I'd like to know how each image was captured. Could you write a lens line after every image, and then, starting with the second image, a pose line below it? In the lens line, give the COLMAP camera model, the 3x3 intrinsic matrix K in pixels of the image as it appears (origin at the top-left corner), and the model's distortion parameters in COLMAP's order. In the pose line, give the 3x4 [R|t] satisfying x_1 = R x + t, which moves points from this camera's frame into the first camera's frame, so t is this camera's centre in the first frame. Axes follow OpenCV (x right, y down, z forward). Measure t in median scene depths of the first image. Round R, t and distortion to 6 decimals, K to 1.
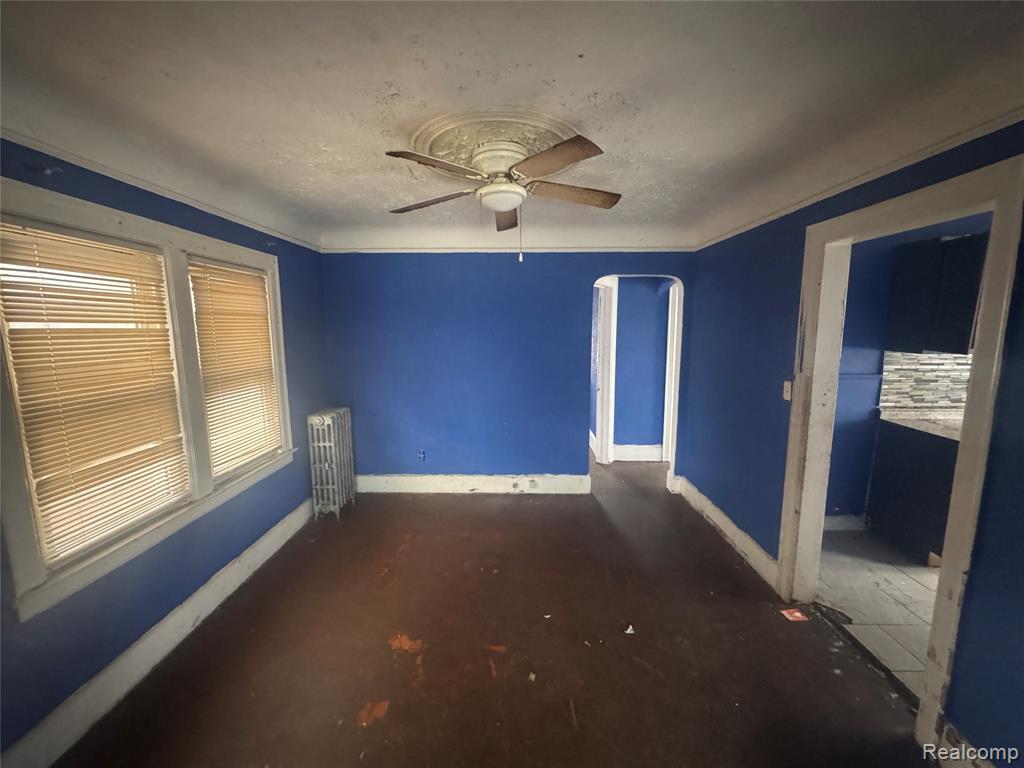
lens RADIAL K [[411.4, 0, 512.0], [0, 411.4, 384.0], [0, 0, 1]] dist [-0.000402, -0.000039]
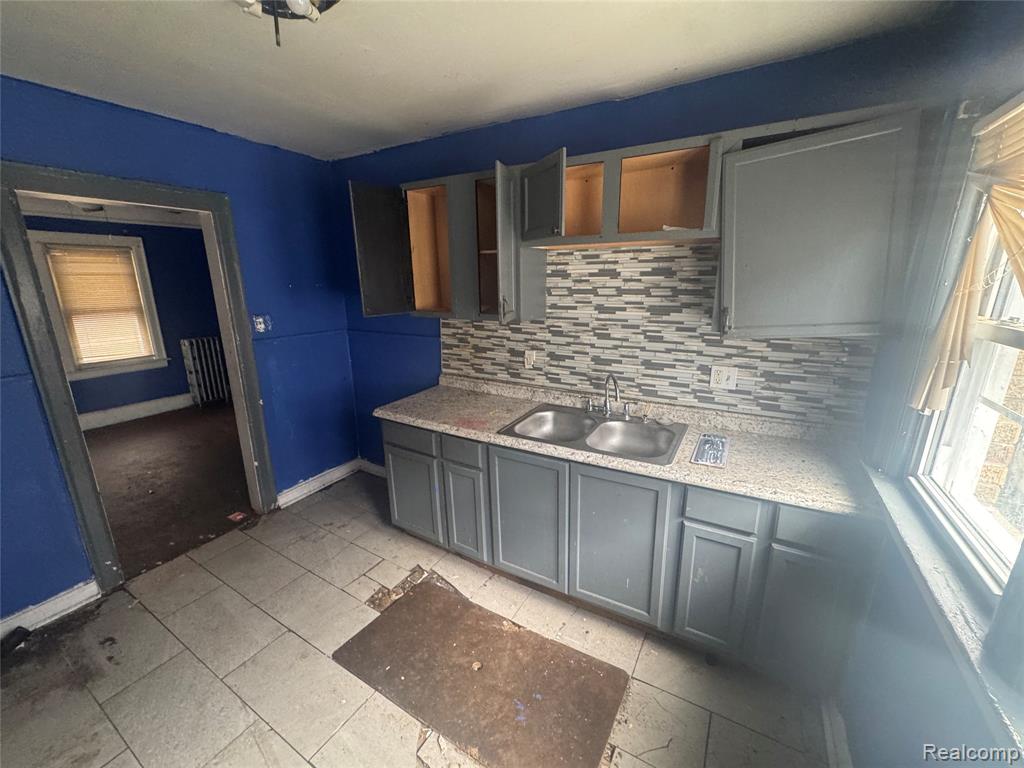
lens RADIAL K [[411.4, 0, 512.0], [0, 411.4, 384.0], [0, 0, 1]] dist [-0.000402, -0.000039]
pose [[0.868268, 0.125057, -0.480074, 1.501461], [-0.076124, 0.989831, 0.120167, -0.043759], [0.490219, -0.067792, 0.868959, 0.260604]]
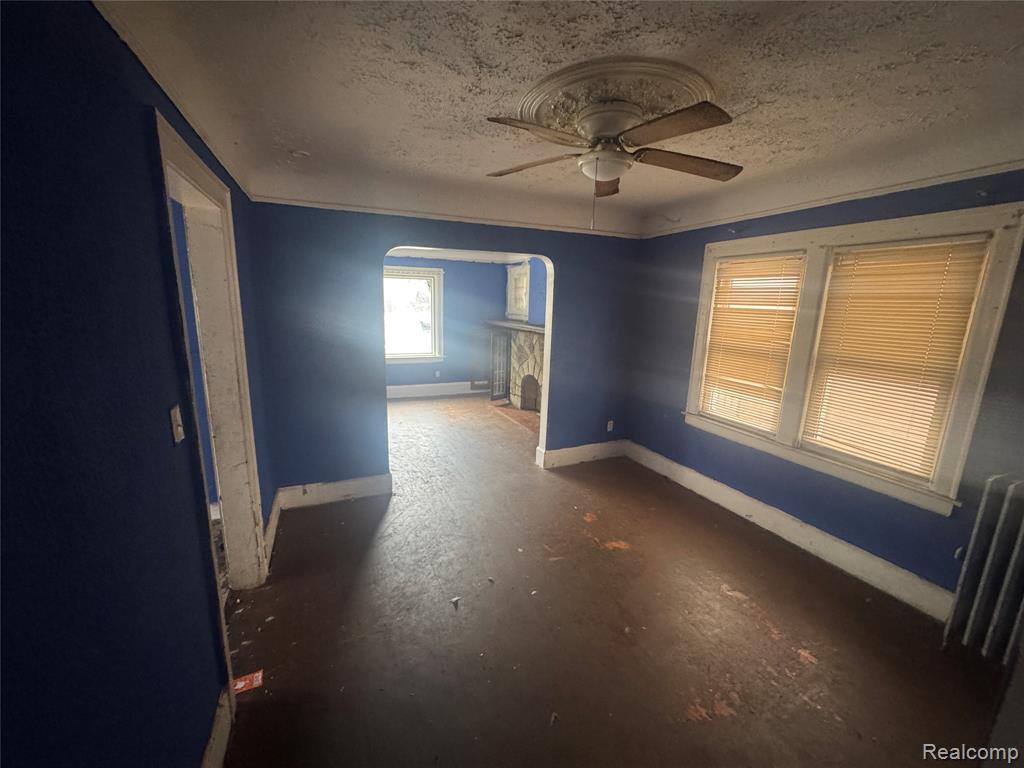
lens RADIAL K [[411.4, 0, 512.0], [0, 411.4, 384.0], [0, 0, 1]] dist [-0.000402, -0.000039]
pose [[-0.911513, 0.062745, -0.406457, 0.388293], [-0.080120, 0.942267, 0.325136, -0.184754], [0.403391, 0.328931, -0.853862, 1.266129]]
